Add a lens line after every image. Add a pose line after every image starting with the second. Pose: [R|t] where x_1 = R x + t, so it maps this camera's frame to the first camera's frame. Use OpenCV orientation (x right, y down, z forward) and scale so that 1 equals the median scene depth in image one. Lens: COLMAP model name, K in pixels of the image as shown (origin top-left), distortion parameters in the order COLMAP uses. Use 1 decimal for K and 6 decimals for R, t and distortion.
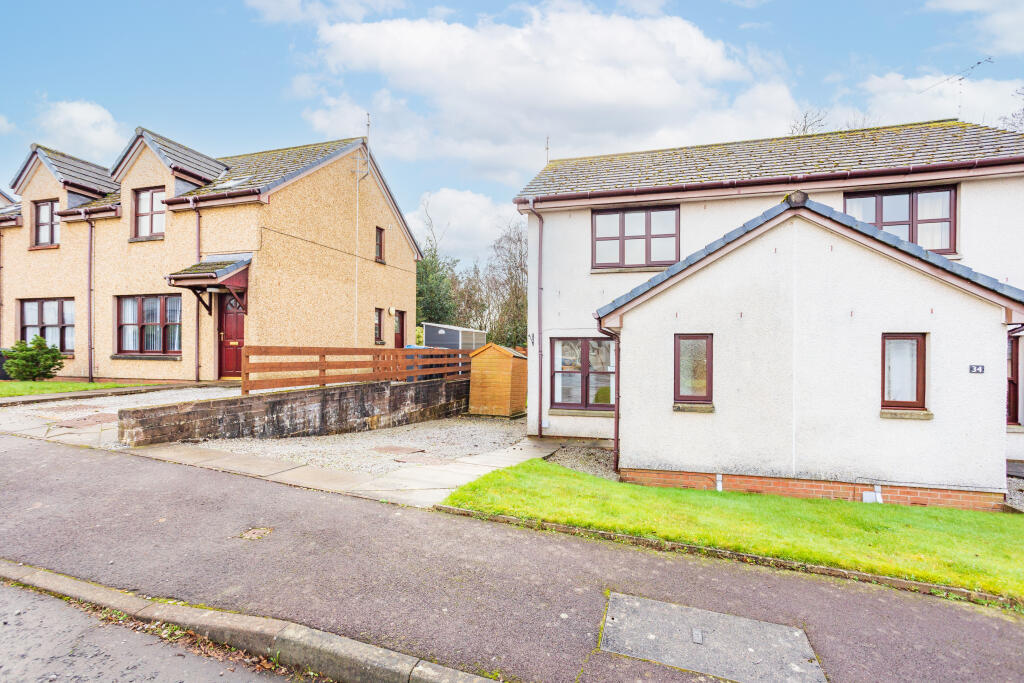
lens RADIAL K [[499.2, 0, 512.6], [0, 499.2, 346.6], [0, 0, 1]] dist [-0.039115, 0.020629]
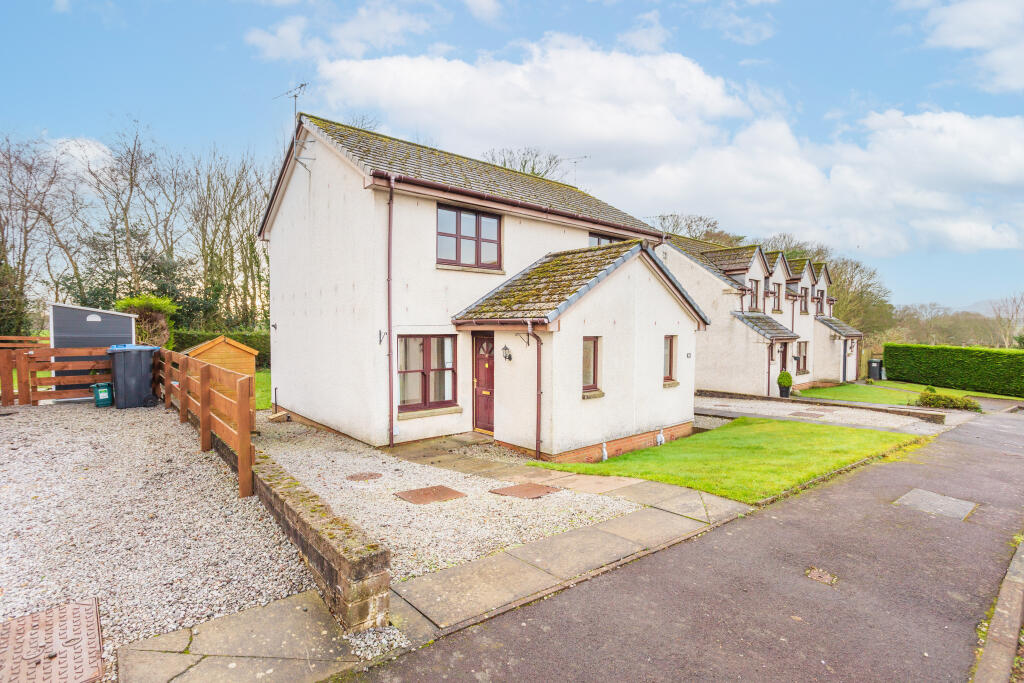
lens RADIAL K [[499.2, 0, 509.5], [0, 499.2, 341.5], [0, 0, 1]] dist [-0.039115, 0.020629]
pose [[0.546939, -0.027777, 0.836711, -0.587589], [-0.007205, 0.999256, 0.037882, -0.042954], [-0.837141, -0.026748, 0.546332, 0.350639]]
